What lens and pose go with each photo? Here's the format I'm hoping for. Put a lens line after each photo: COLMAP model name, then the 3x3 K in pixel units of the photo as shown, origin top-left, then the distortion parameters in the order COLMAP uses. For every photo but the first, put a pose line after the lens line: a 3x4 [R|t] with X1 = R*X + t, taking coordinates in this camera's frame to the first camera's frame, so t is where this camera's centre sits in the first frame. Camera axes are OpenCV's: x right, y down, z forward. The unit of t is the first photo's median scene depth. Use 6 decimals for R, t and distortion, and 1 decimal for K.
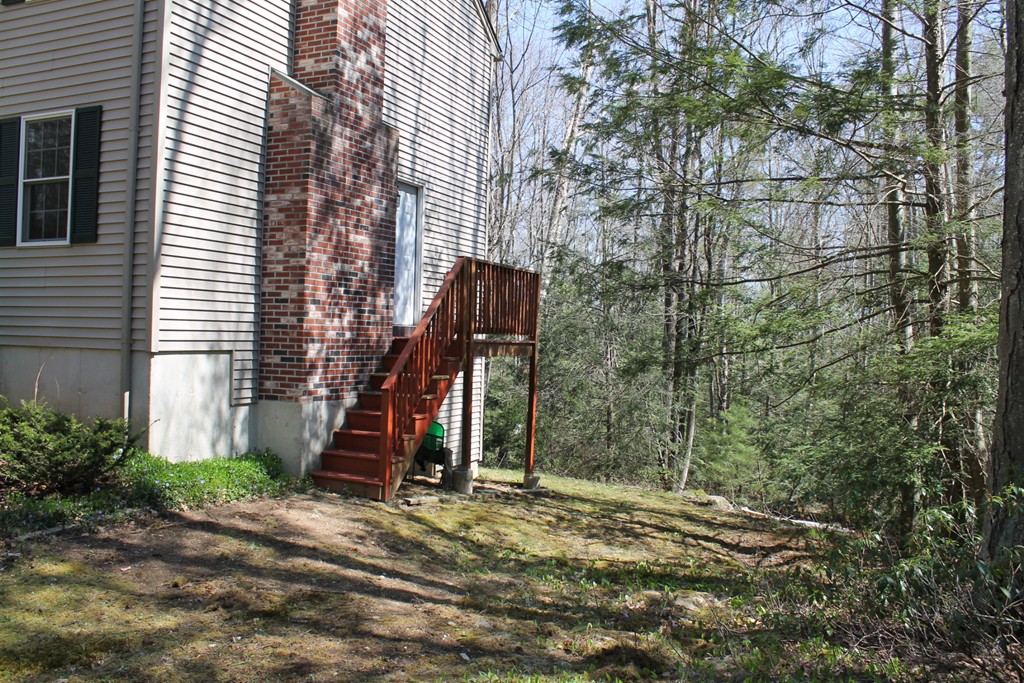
lens RADIAL K [[859.3, 0, 508.3], [0, 859.3, 332.1], [0, 0, 1]] dist [-0.170899, 0.157527]
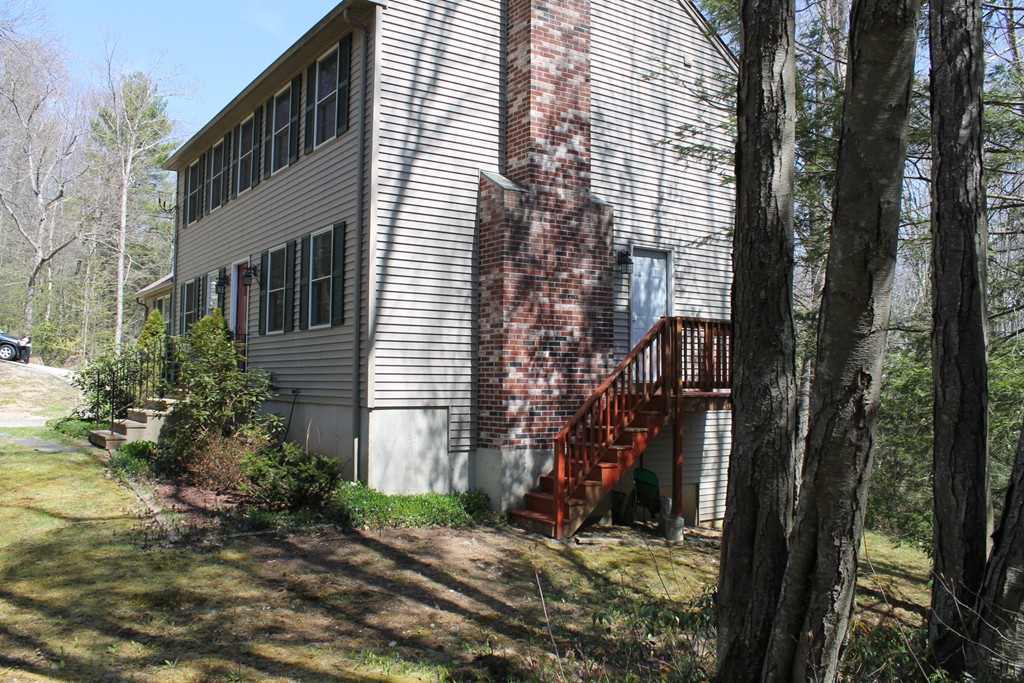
lens RADIAL K [[859.3, 0, 508.3], [0, 859.3, 332.1], [0, 0, 1]] dist [-0.170899, 0.157527]
pose [[0.843431, -0.051322, -0.534781, 0.396780], [0.015908, 0.997376, -0.070628, 0.003454], [0.537002, 0.051062, 0.842034, -0.001336]]
